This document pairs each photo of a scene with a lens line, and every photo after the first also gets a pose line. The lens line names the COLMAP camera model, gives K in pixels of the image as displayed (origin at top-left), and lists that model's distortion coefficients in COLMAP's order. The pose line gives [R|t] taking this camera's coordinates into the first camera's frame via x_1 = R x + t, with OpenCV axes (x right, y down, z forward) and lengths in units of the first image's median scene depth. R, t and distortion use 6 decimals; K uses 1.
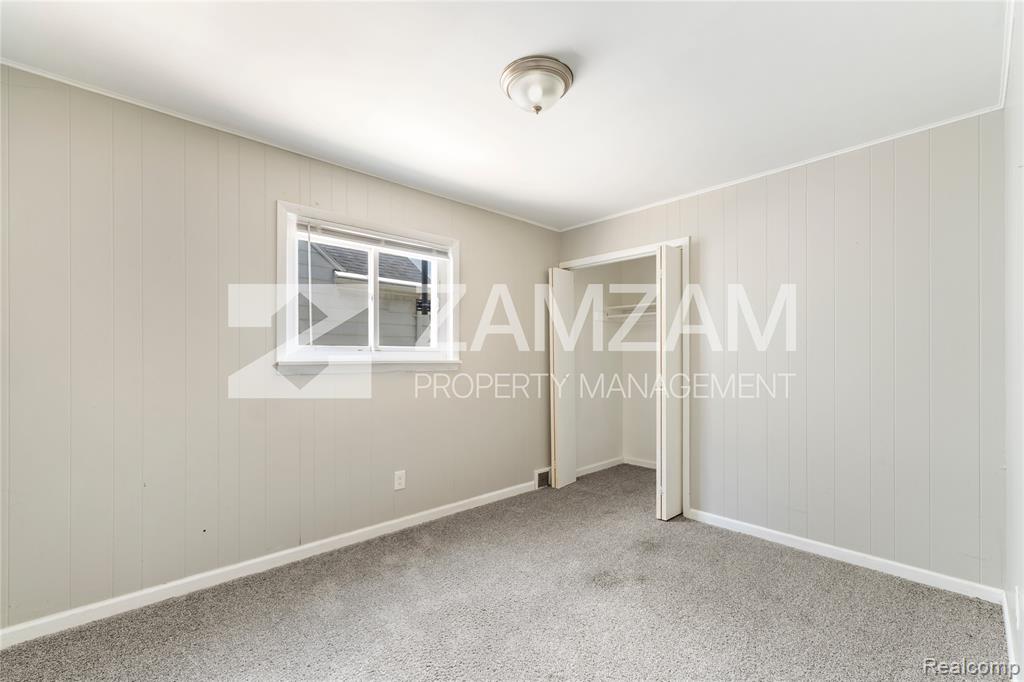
lens RADIAL K [[430.9, 0, 504.4], [0, 430.9, 350.5], [0, 0, 1]] dist [0.002517, -0.000013]
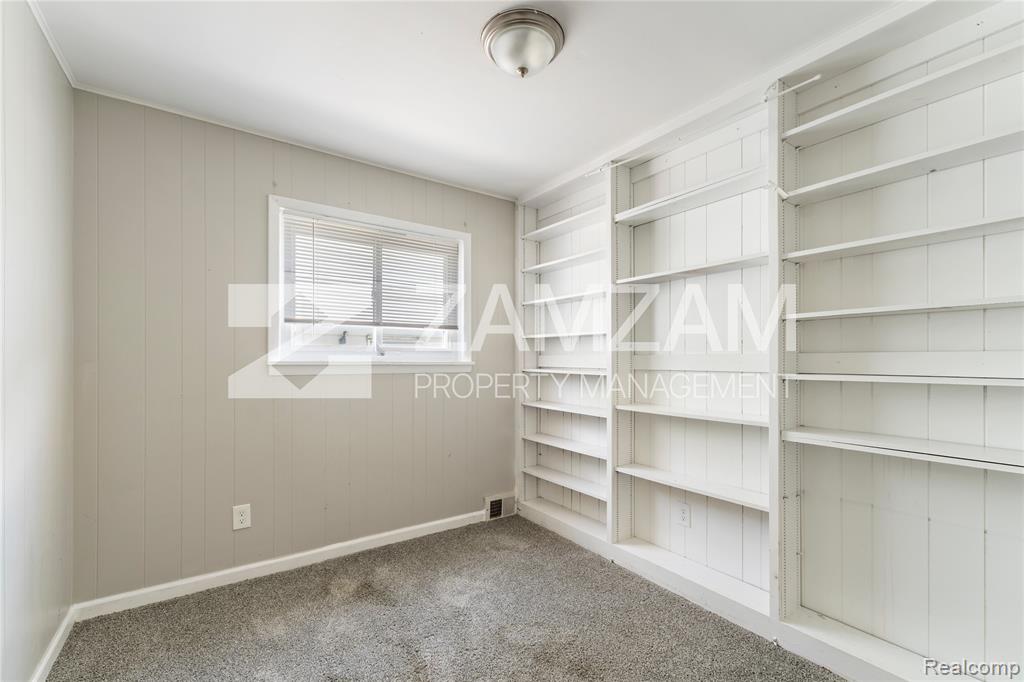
lens RADIAL K [[430.9, 0, 505.9], [0, 430.9, 355.5], [0, 0, 1]] dist [0.002517, -0.000013]
pose [[0.991615, 0.004070, -0.129163, 0.212207], [-0.003091, 0.999965, 0.007783, 0.002762], [0.129190, -0.007319, 0.991593, 0.193601]]
